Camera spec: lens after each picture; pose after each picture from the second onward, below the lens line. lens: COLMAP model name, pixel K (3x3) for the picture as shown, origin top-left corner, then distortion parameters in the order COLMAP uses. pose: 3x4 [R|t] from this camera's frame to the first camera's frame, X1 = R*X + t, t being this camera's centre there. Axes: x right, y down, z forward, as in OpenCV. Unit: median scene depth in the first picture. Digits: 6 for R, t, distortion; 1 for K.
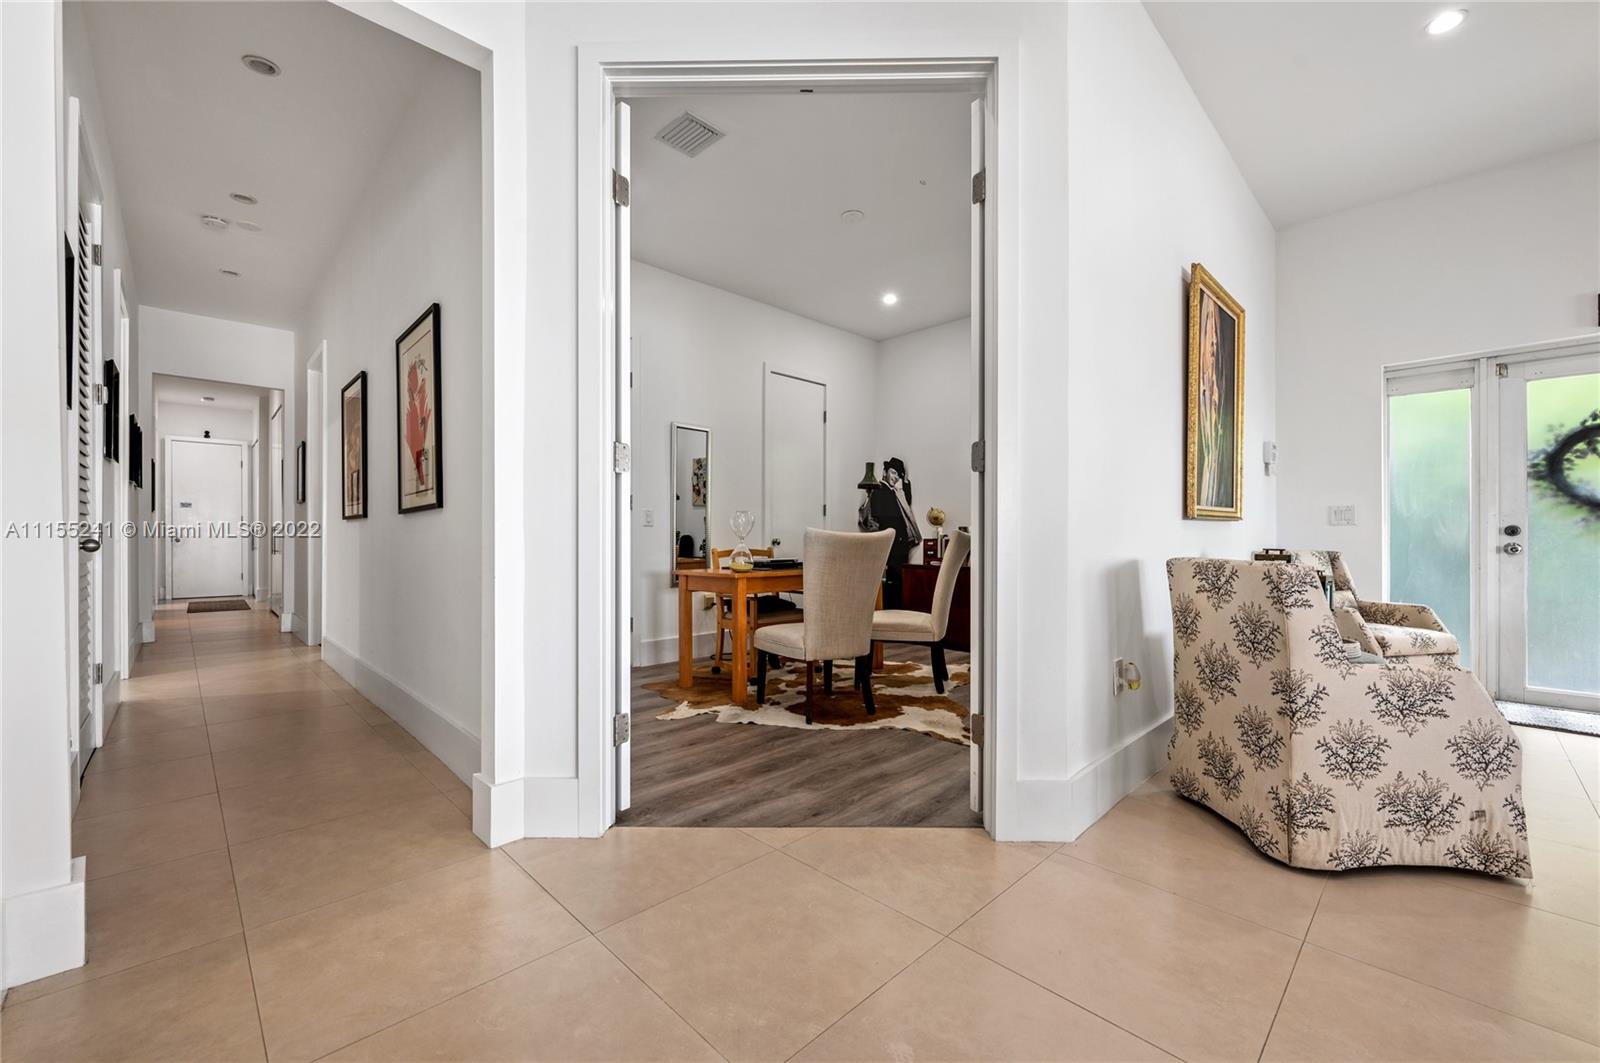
lens RADIAL K [[641.2, 0, 794.9], [0, 641.2, 539.0], [0, 0, 1]] dist [0.009303, 0.000167]
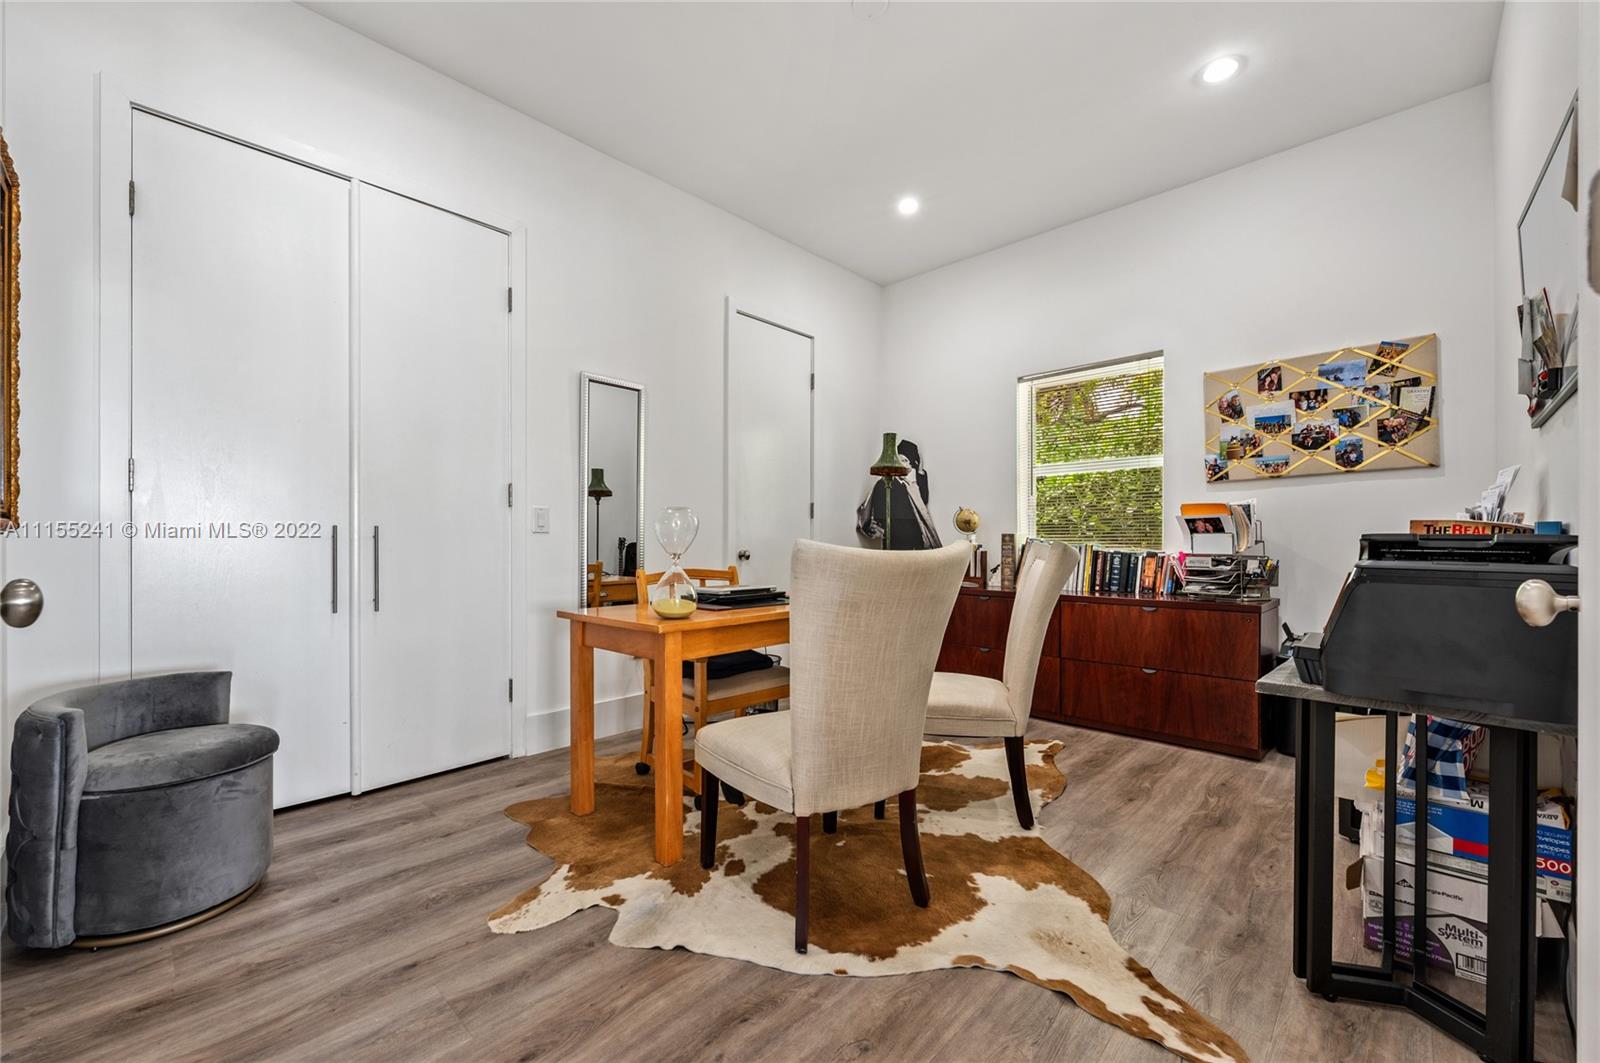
lens RADIAL K [[641.2, 0, 797.5], [0, 641.2, 540.1], [0, 0, 1]] dist [0.009303, 0.000167]
pose [[0.999042, 0.001449, 0.043731, -0.002174], [-0.001237, 0.999987, -0.004874, -0.012622], [-0.043737, 0.004815, 0.999031, 0.443675]]
